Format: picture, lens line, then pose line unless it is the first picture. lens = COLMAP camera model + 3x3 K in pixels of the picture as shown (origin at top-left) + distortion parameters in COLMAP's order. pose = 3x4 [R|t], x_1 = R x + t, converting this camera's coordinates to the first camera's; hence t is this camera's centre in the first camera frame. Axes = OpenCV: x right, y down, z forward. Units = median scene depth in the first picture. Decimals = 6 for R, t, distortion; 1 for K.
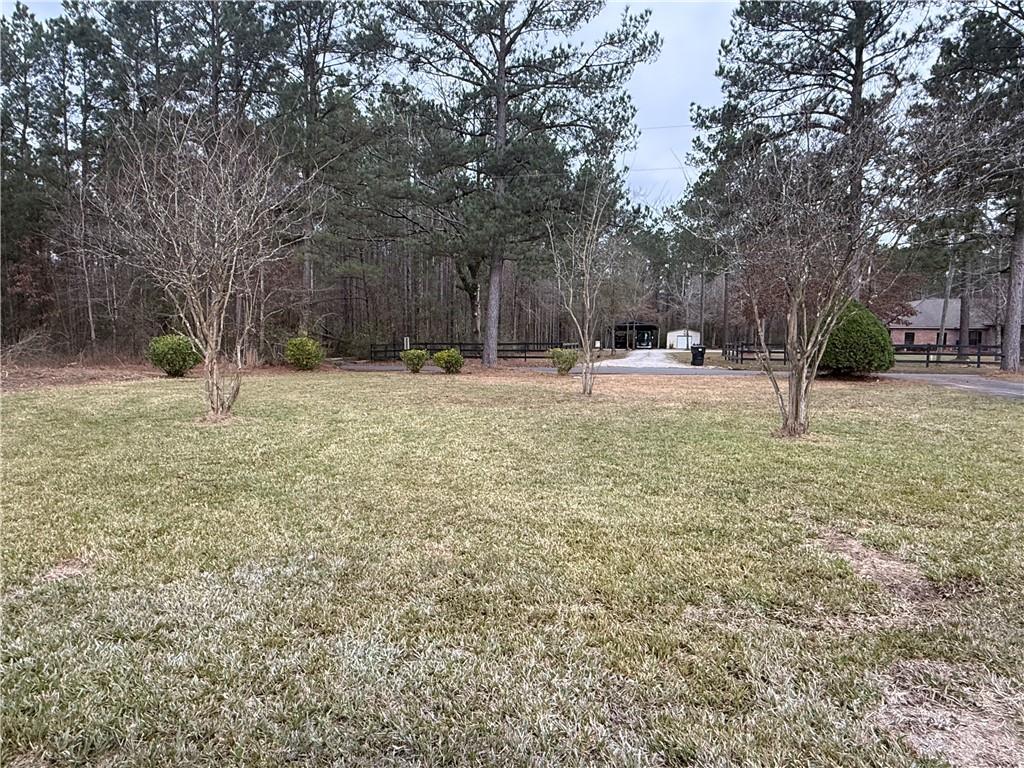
lens RADIAL K [[628.3, 0, 512.0], [0, 628.3, 384.0], [0, 0, 1]] dist [-0.001921, -0.003352]
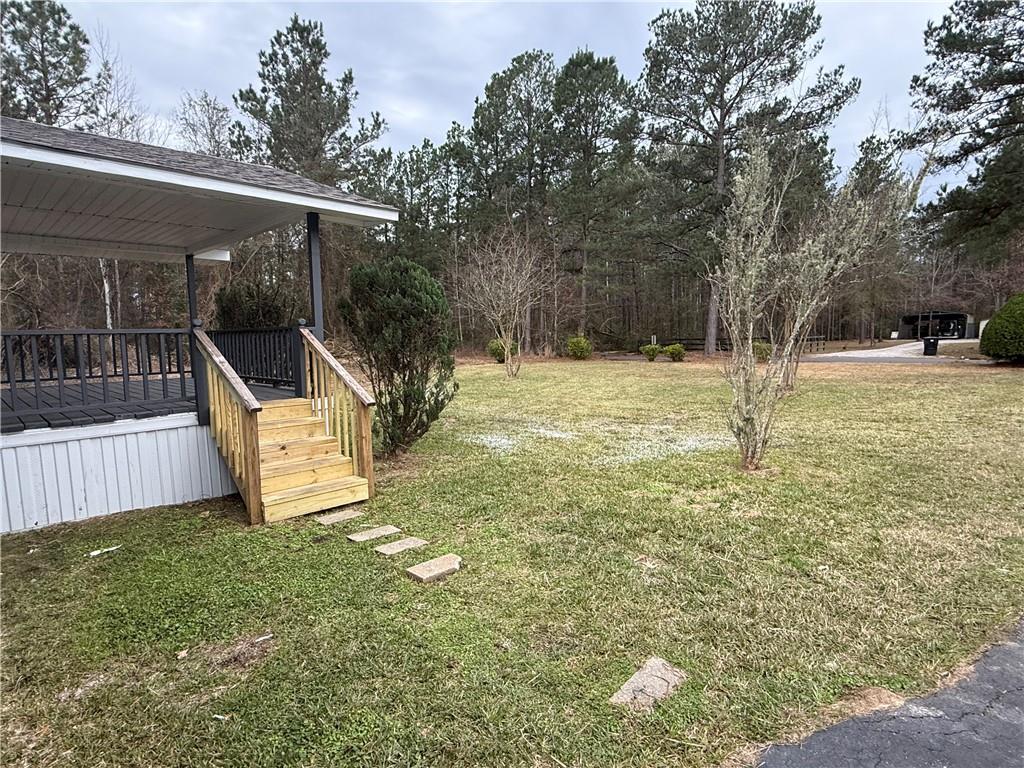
lens RADIAL K [[549.5, 0, 512.0], [0, 549.5, 384.0], [0, 0, 1]] dist [-0.000684, -0.000228]
pose [[0.879298, 0.019594, -0.475869, 0.145738], [-0.011198, 0.999728, 0.020472, 0.010809], [0.476141, -0.012673, 0.879278, -0.218922]]
